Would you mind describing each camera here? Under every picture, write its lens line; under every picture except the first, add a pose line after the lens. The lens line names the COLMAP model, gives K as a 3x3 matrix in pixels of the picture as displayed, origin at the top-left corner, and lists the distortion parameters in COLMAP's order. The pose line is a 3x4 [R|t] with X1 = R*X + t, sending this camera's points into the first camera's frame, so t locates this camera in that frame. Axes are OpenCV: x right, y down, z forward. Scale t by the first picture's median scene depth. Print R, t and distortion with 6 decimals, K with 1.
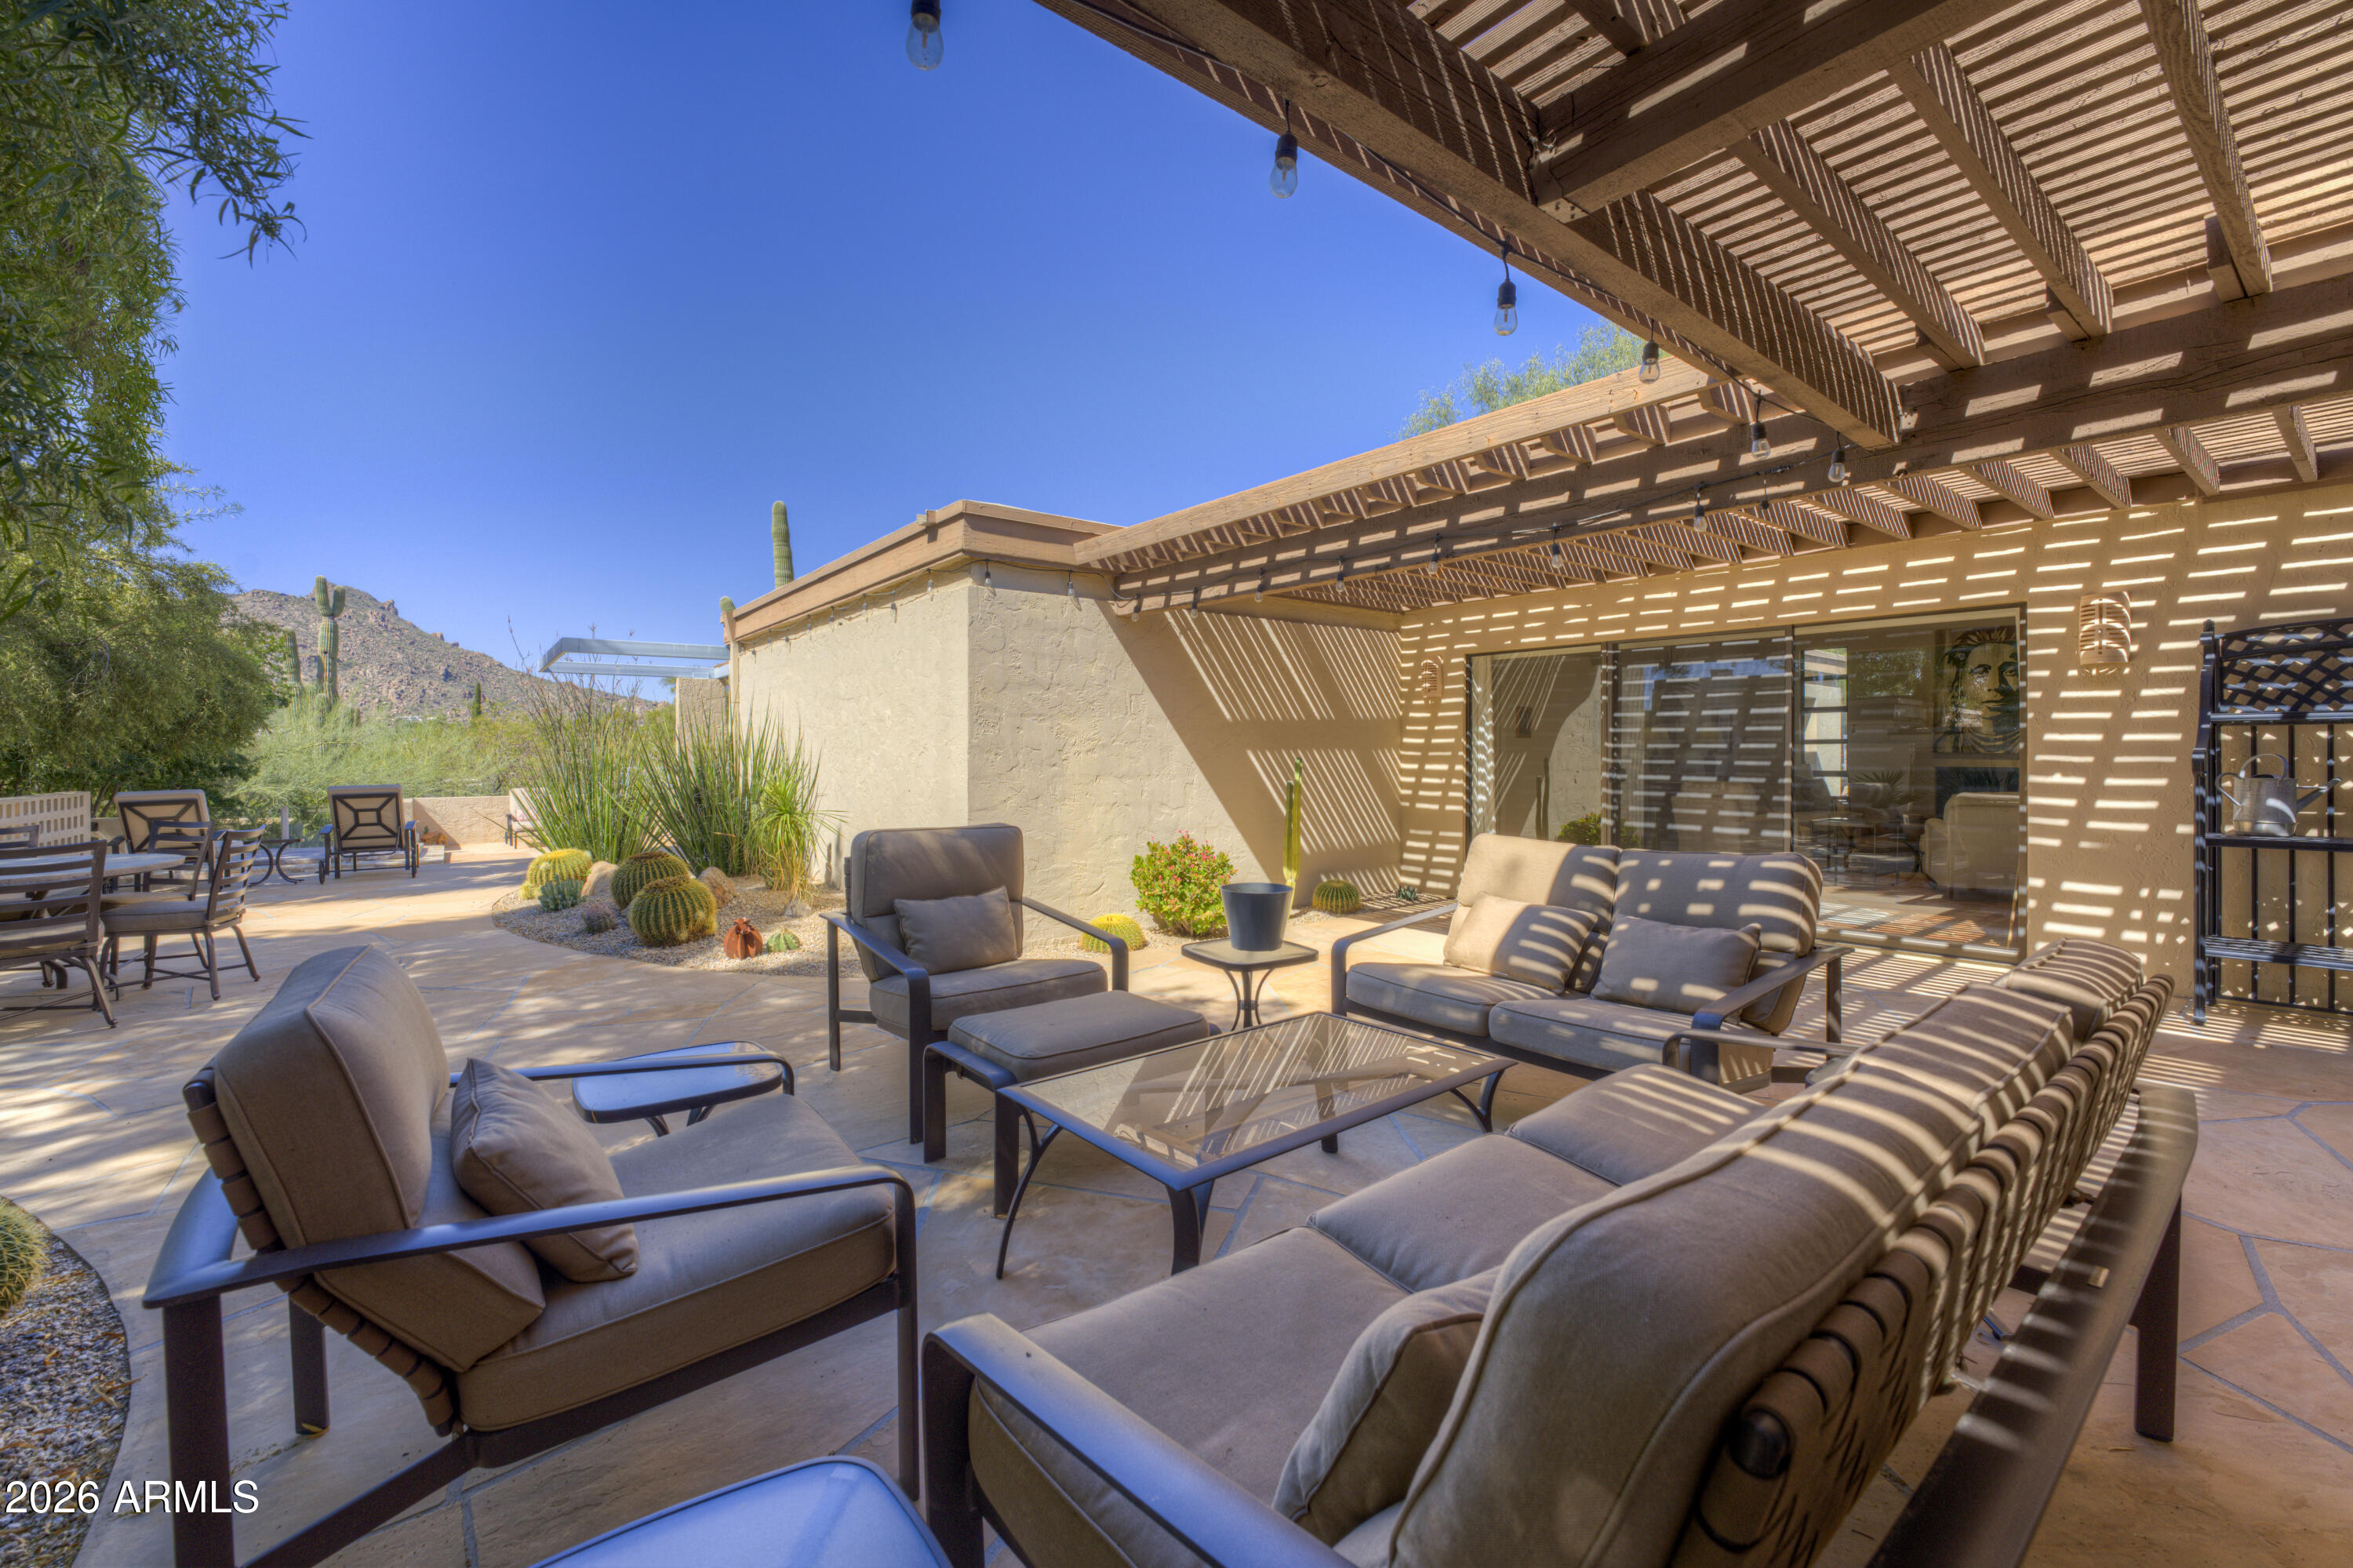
lens RADIAL K [[949.0, 0, 1176.5], [0, 949.0, 784.0], [0, 0, 1]] dist [-0.030937, 0.000395]
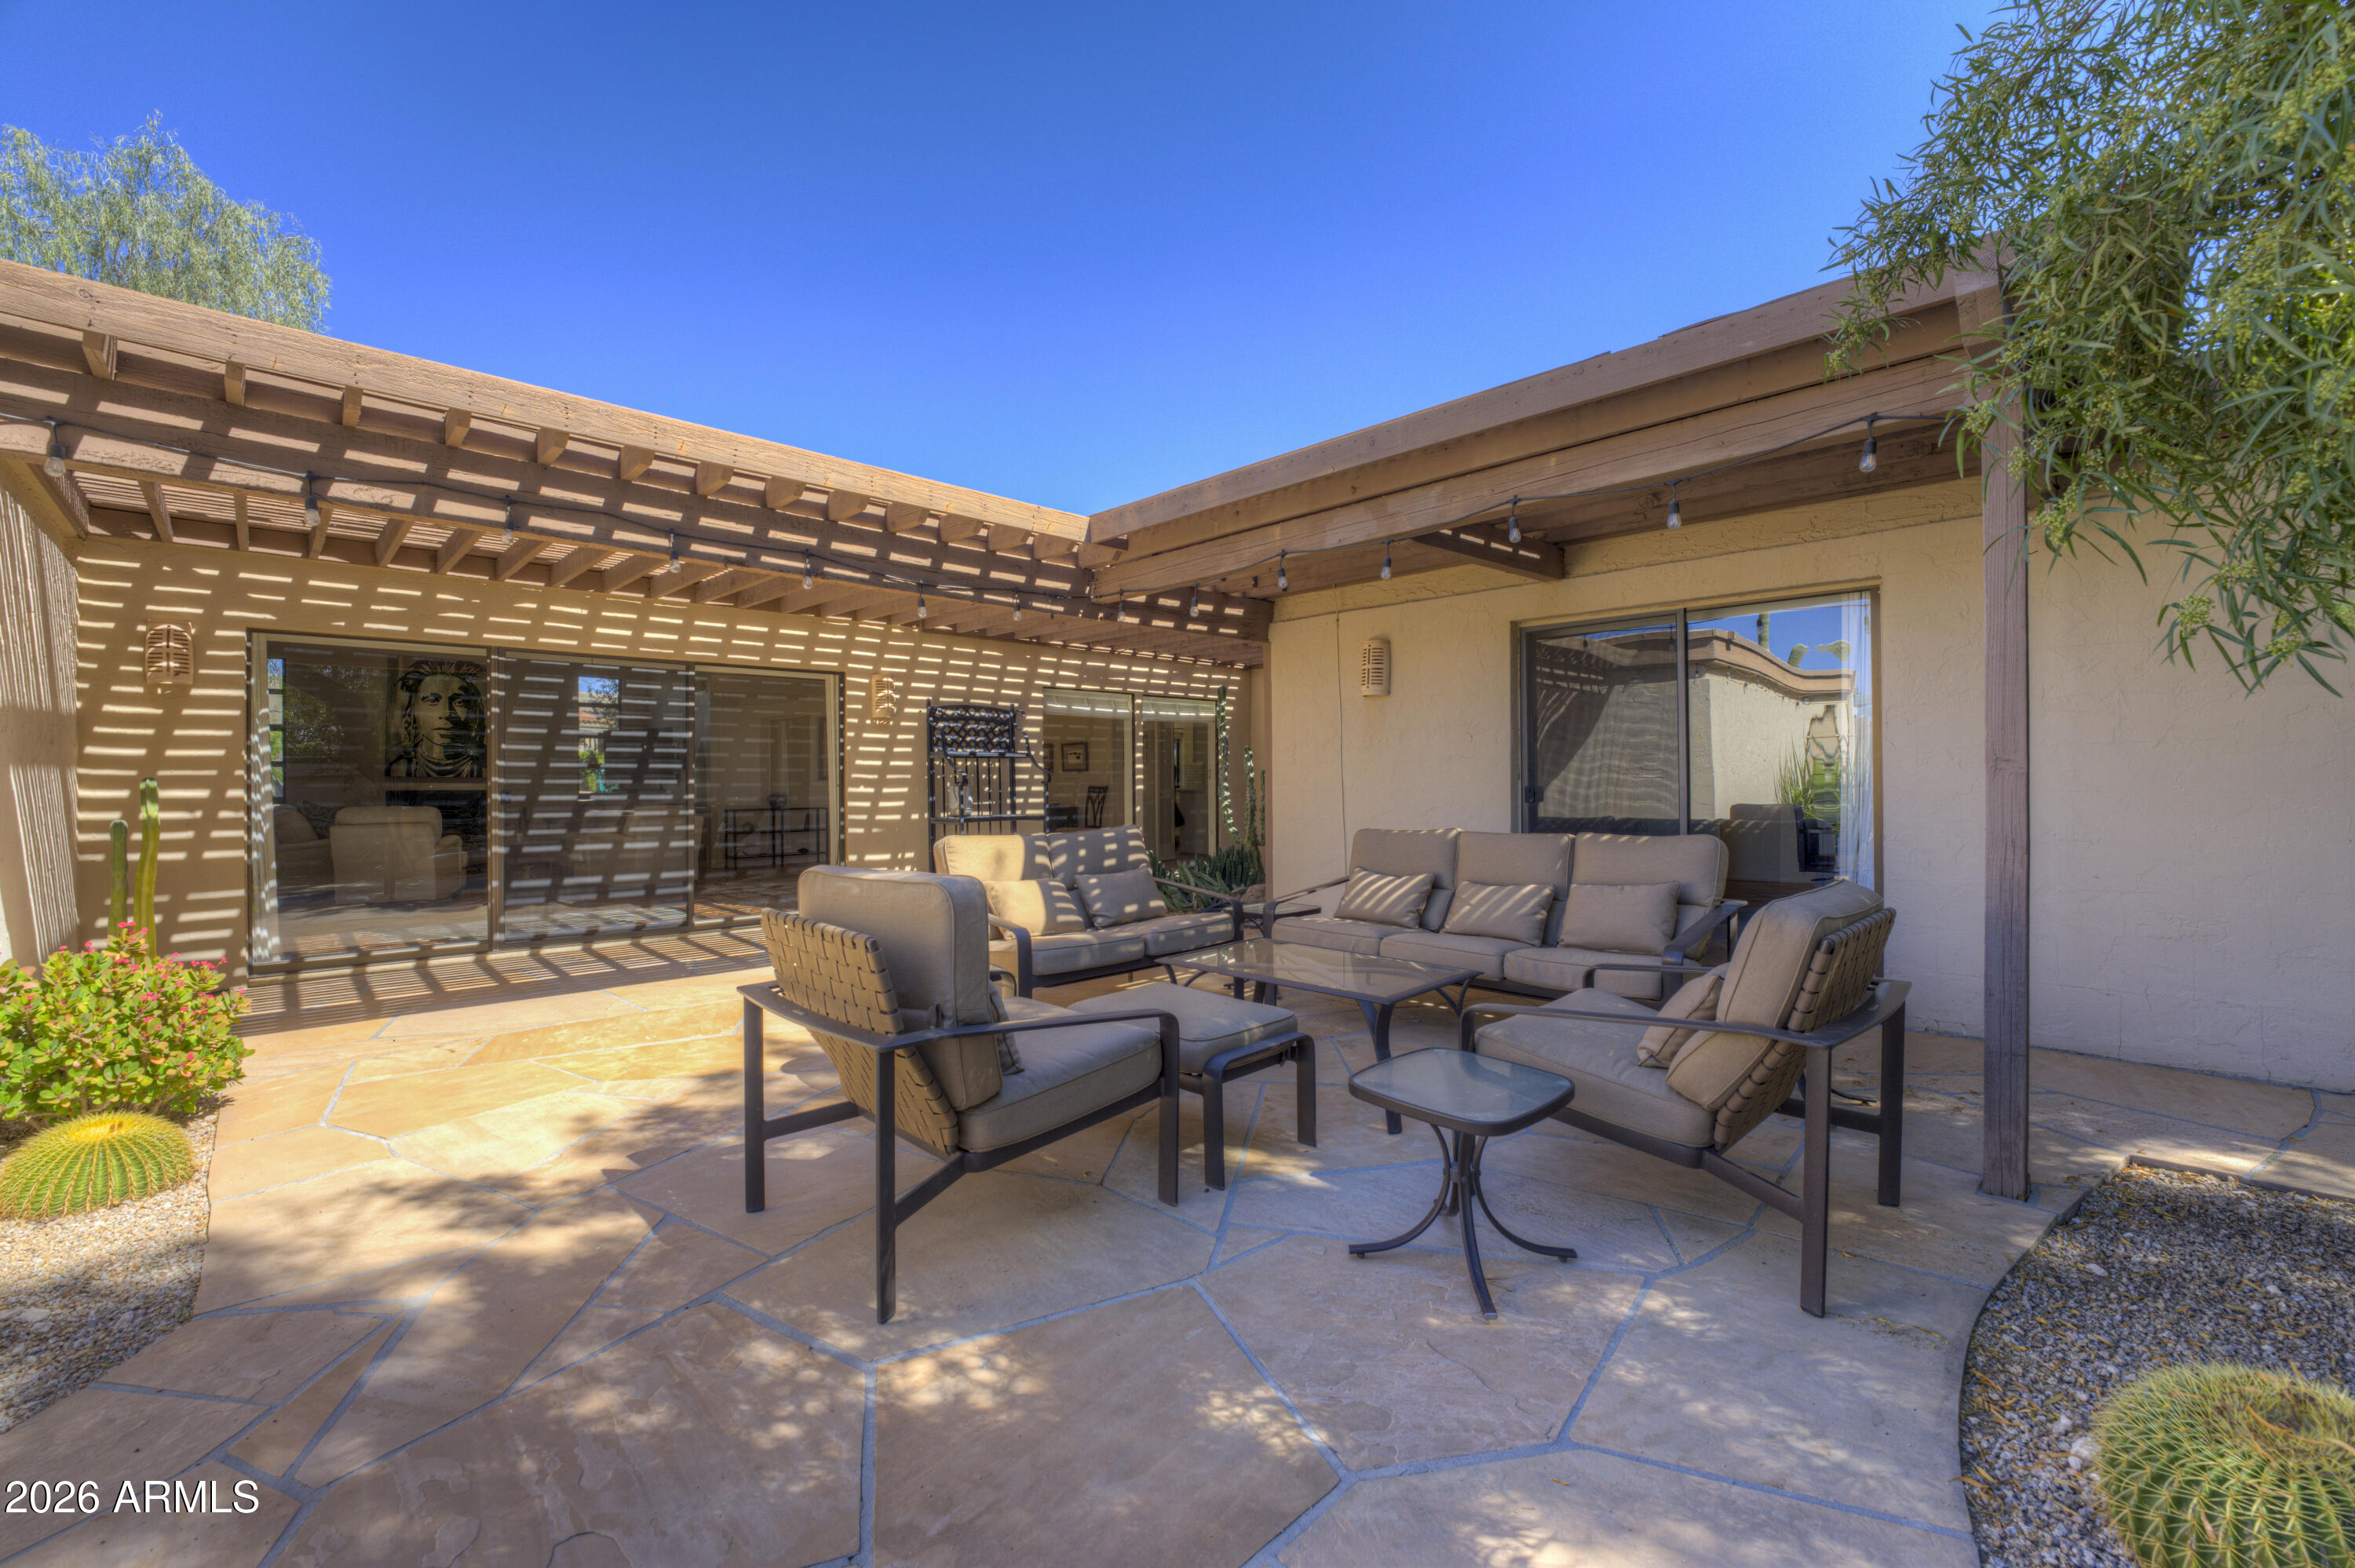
lens RADIAL K [[949.6, 0, 1177.5], [0, 949.6, 784.0], [0, 0, 1]] dist [-0.030937, 0.000395]
pose [[-0.113105, -0.003991, 0.993575, -0.634410], [0.035755, 0.999328, 0.008085, -0.007784], [-0.992940, 0.036439, -0.112886, 0.605600]]
